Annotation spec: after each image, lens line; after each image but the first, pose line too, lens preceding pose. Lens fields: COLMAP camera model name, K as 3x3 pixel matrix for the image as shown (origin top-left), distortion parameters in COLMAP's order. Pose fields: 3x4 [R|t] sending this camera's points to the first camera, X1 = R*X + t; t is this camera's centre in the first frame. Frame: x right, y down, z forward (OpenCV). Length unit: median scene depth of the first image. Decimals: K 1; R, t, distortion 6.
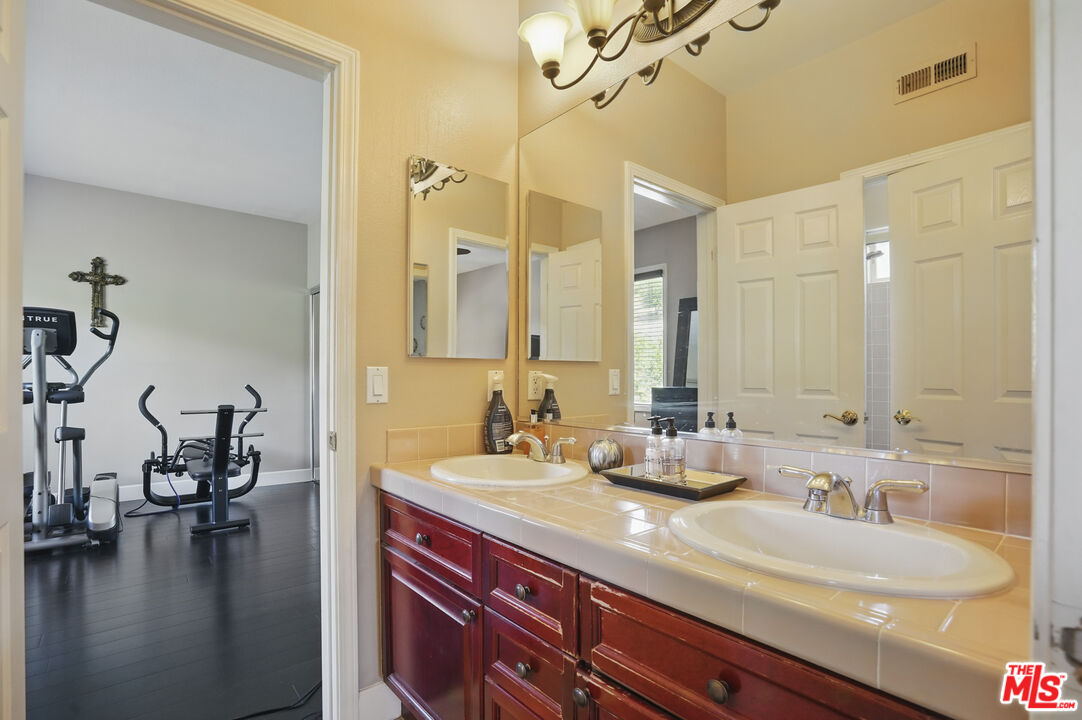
lens RADIAL K [[480.0, 0, 543.9], [0, 480.0, 376.6], [0, 0, 1]] dist [0.000422, 0.000055]
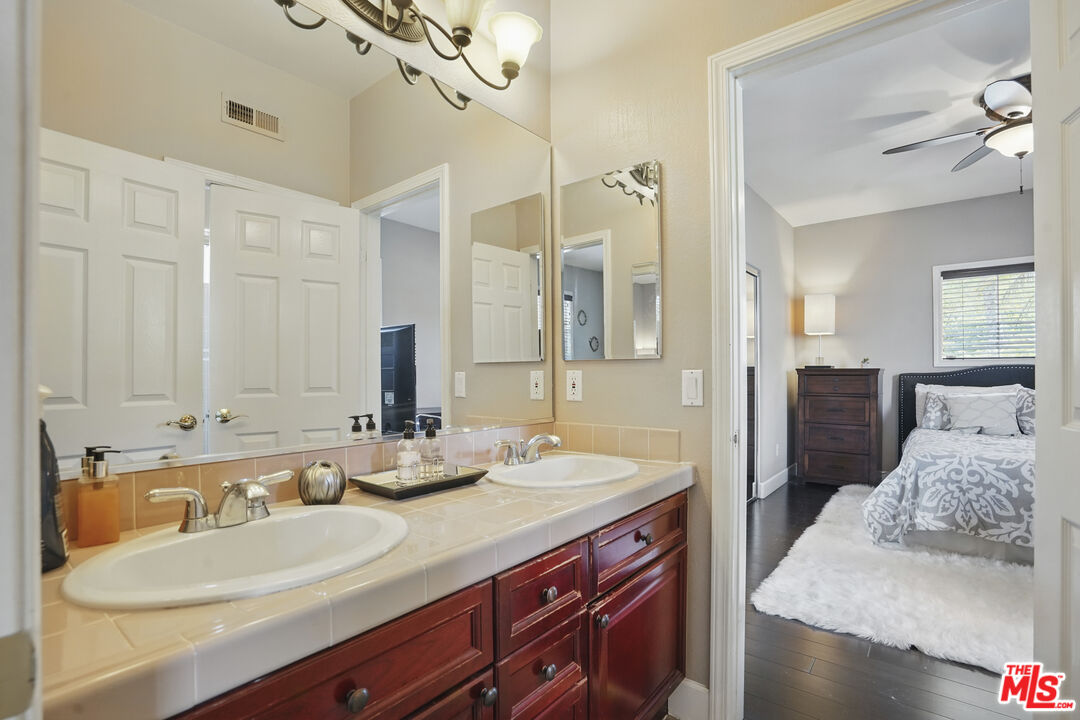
lens RADIAL K [[506.5, 0, 536.9], [0, 506.5, 366.2], [0, 0, 1]] dist [-0.067128, 0.025995]
pose [[-0.131370, 0.010417, 0.991279, -0.969395], [0.013670, 0.999869, -0.008696, -0.015390], [-0.991239, 0.012408, -0.131495, 1.044201]]
